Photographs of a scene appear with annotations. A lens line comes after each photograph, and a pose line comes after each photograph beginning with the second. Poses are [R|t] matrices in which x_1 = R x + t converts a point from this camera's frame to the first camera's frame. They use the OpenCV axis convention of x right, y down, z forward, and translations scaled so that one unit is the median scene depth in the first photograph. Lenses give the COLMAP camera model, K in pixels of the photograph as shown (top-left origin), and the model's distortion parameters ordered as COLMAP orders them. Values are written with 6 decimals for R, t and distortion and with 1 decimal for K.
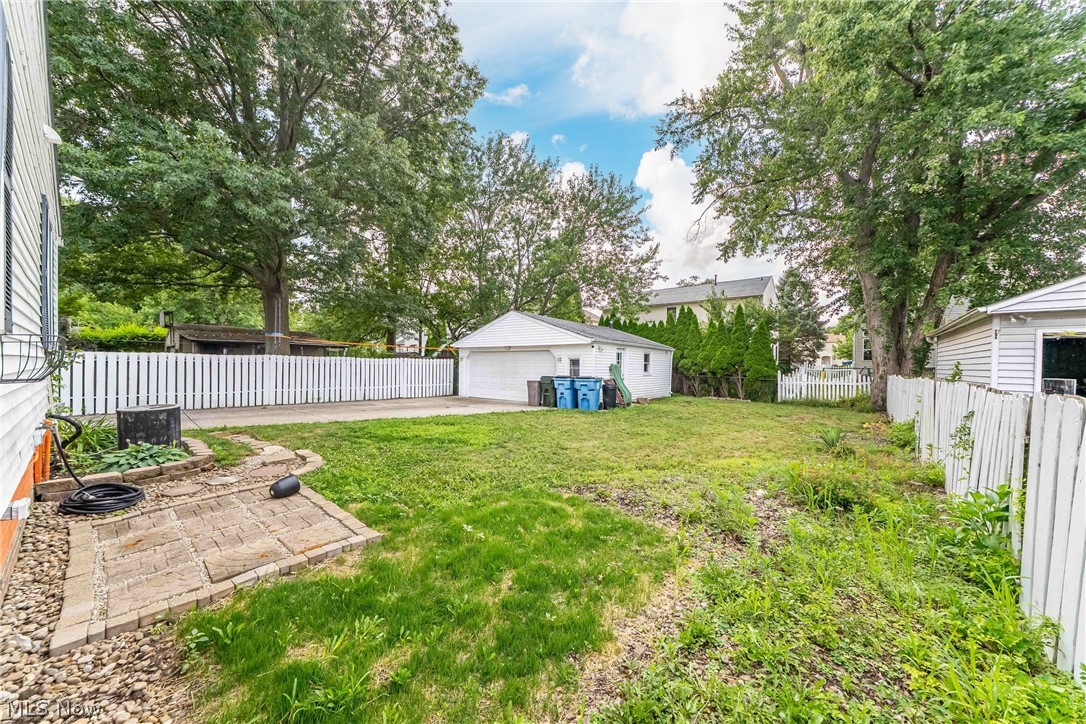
lens RADIAL K [[383.0, 0, 547.6], [0, 383.0, 360.0], [0, 0, 1]] dist [-0.014763, 0.000154]
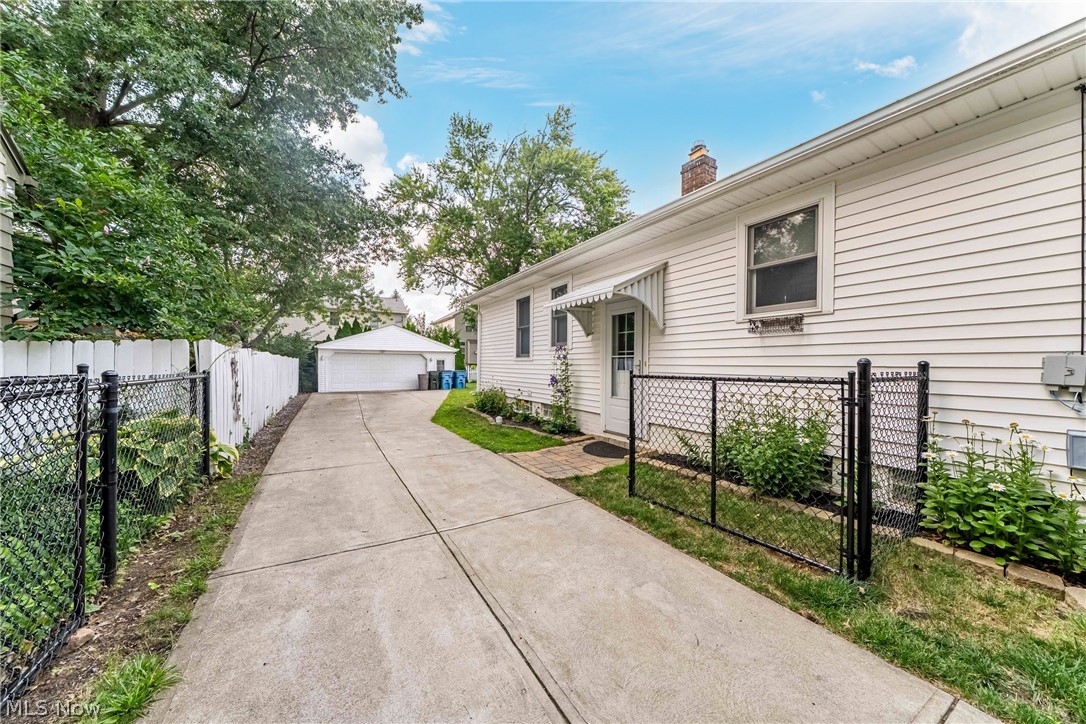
lens RADIAL K [[383.0, 0, 547.6], [0, 383.0, 360.0], [0, 0, 1]] dist [-0.014763, 0.000154]
pose [[0.329196, 0.007298, 0.944234, -1.187812], [-0.013904, 0.999899, -0.002881, -0.005180], [-0.944159, -0.012180, 0.329264, 0.008243]]
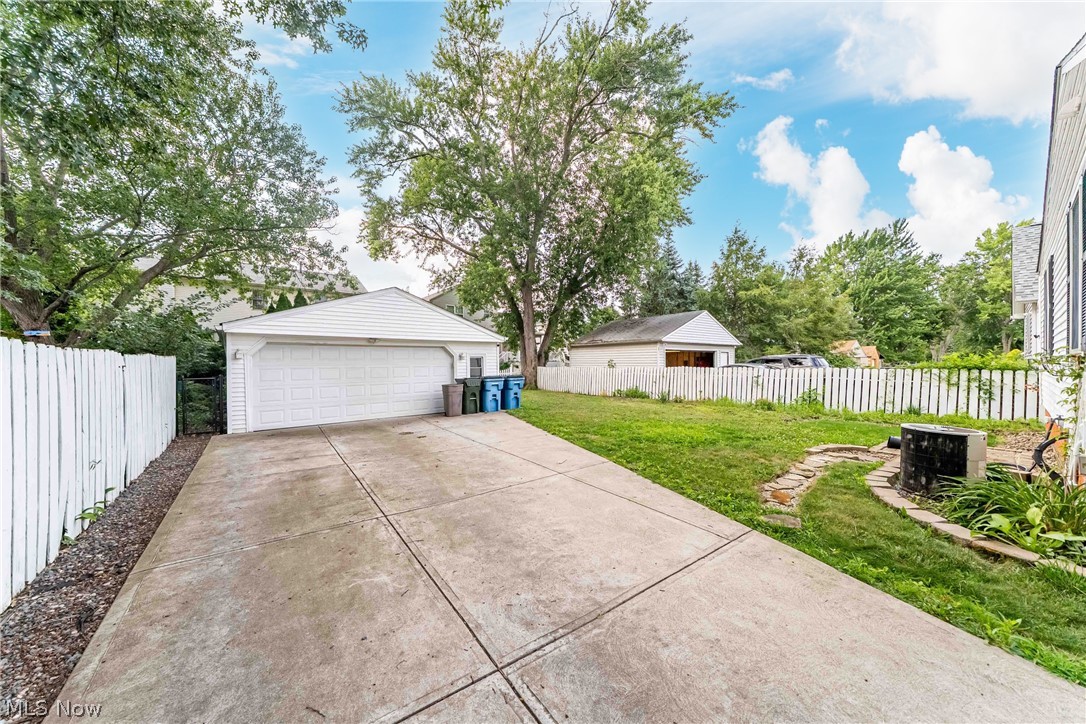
lens RADIAL K [[373.7, 0, 543.0], [0, 373.7, 362.0], [0, 0, 1]] dist [-0.000201, 0.000028]
pose [[0.190435, -0.006042, 0.981681, -0.692834], [-0.003672, 0.999970, 0.006867, 0.000017], [-0.981693, -0.004913, 0.190407, 0.587185]]
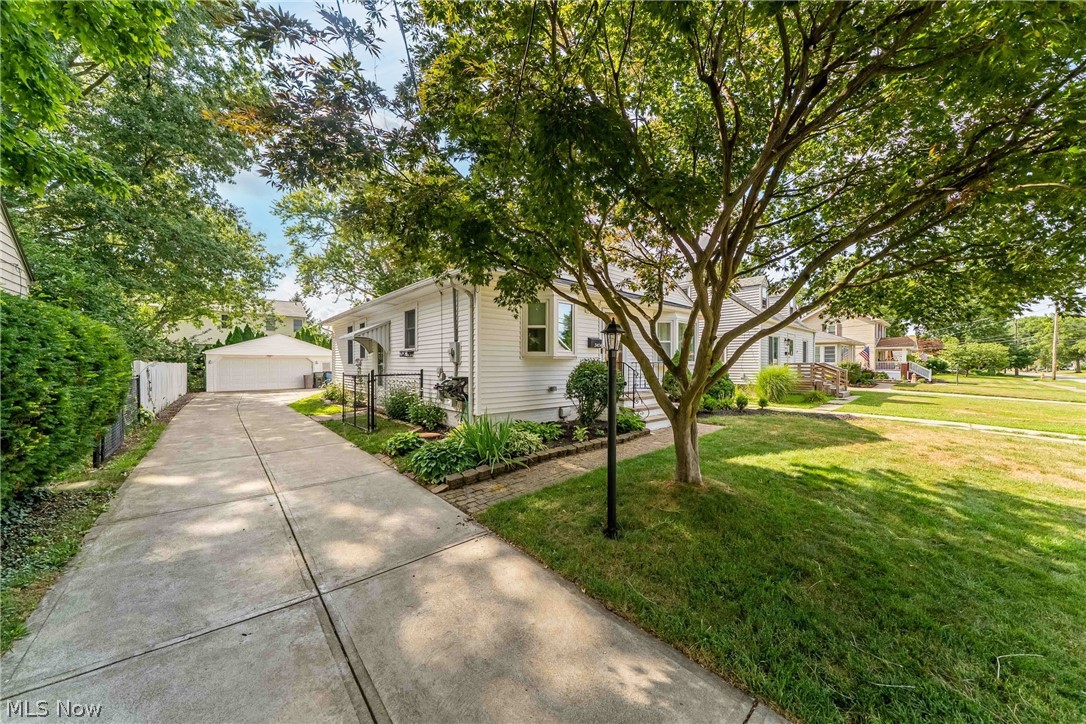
lens RADIAL K [[373.7, 0, 543.0], [0, 373.7, 362.0], [0, 0, 1]] dist [-0.000201, 0.000028]
pose [[0.151742, -0.002377, 0.988417, -1.446504], [-0.006149, 0.999975, 0.003349, -0.018796], [-0.988401, -0.006586, 0.151724, -0.324629]]
